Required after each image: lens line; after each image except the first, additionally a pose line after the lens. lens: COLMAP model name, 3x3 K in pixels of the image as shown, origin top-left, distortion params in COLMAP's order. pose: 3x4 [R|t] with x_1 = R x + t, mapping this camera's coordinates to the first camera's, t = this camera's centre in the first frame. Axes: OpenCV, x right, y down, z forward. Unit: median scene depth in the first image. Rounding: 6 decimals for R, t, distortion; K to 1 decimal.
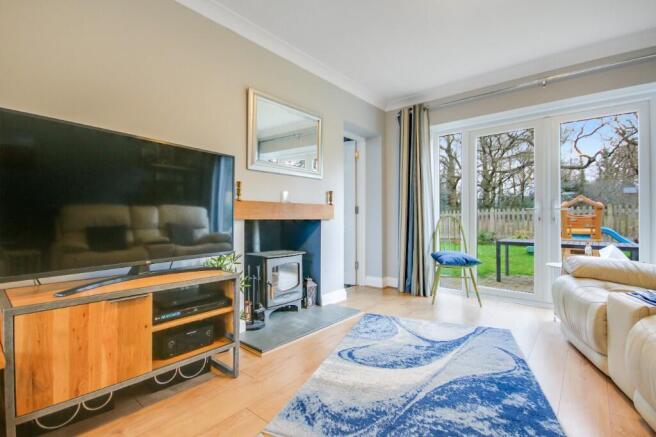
lens RADIAL K [[299.9, 0, 328.1], [0, 299.9, 216.2], [0, 0, 1]] dist [0.003941, 0.000365]
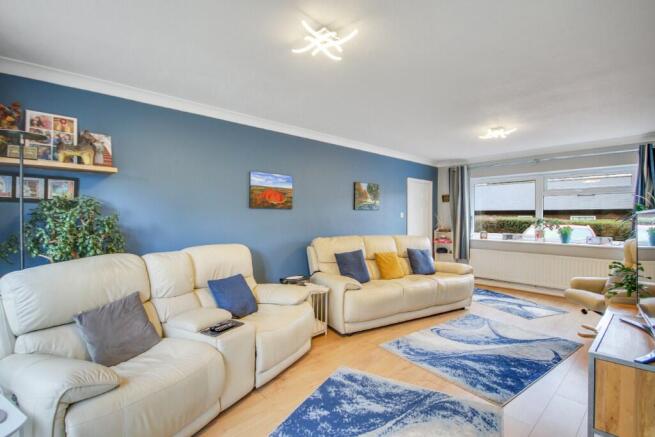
lens RADIAL K [[299.4, 0, 326.5], [0, 299.4, 219.7], [0, 0, 1]] dist [0.003941, 0.000365]
pose [[-0.991602, 0.001093, 0.129323, 0.207943], [0.000391, 0.999985, -0.005457, -0.111137], [-0.129327, -0.005361, -0.991587, 1.143958]]
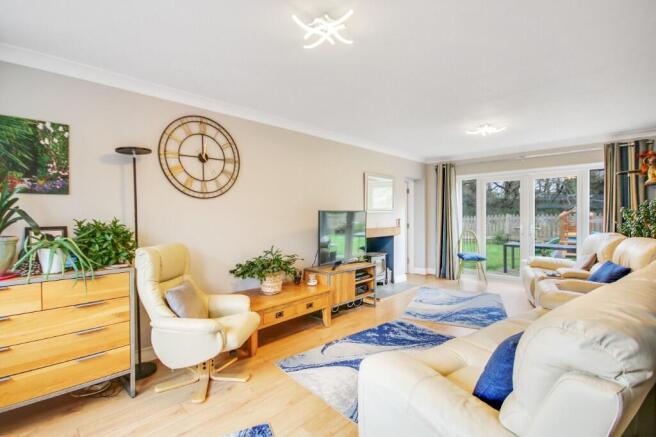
lens RADIAL K [[299.9, 0, 324.3], [0, 299.9, 218.7], [0, 0, 1]] dist [0.003941, 0.000365]
pose [[0.997183, -0.009012, -0.074458, -0.304490], [0.010519, 0.999747, 0.019870, -0.126923], [0.074260, -0.020597, 0.997026, -0.812814]]
